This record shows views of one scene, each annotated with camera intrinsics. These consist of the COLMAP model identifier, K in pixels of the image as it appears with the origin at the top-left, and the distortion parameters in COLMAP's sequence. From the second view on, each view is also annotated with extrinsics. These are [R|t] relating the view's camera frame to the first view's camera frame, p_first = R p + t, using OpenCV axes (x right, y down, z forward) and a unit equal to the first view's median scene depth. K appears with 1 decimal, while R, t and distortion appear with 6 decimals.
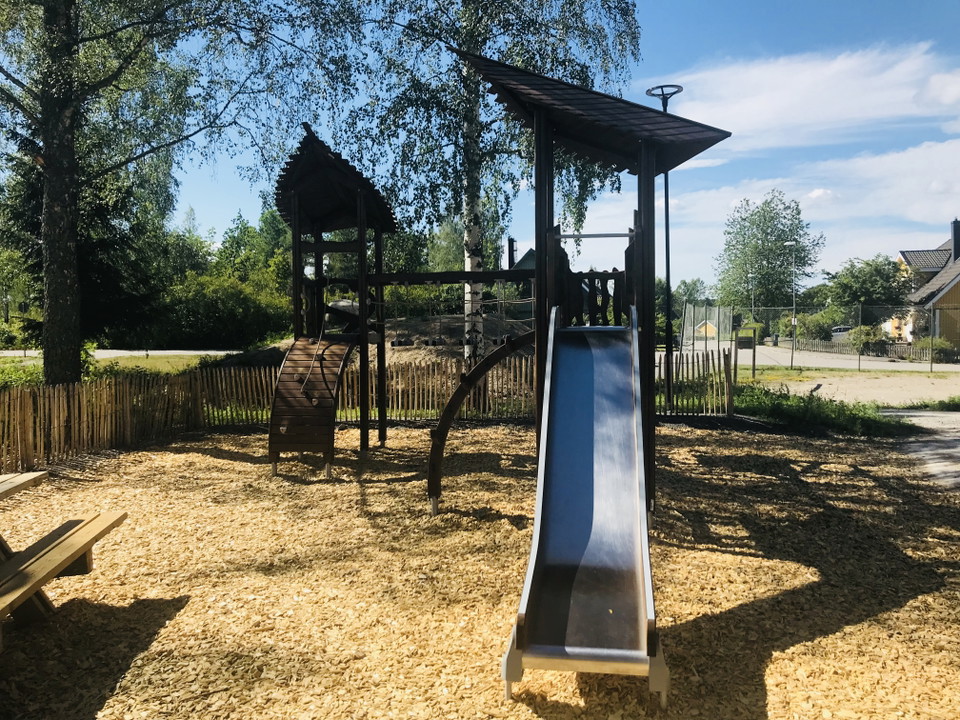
lens RADIAL K [[797.8, 0, 490.5], [0, 797.8, 341.5], [0, 0, 1]] dist [-0.007924, -0.005476]
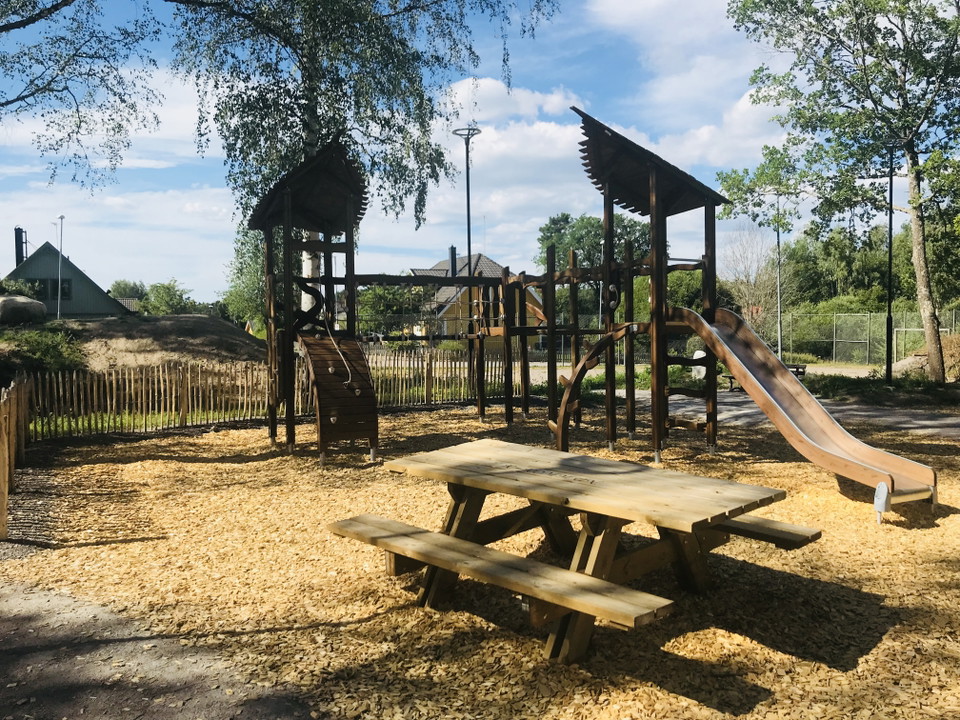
lens RADIAL K [[797.8, 0, 490.5], [0, 797.8, 341.5], [0, 0, 1]] dist [-0.007924, -0.005476]
pose [[0.771017, -0.001949, 0.636811, -0.131822], [0.008286, 0.999941, -0.006971, 0.002963], [-0.636761, 0.010651, 0.770988, 0.011962]]
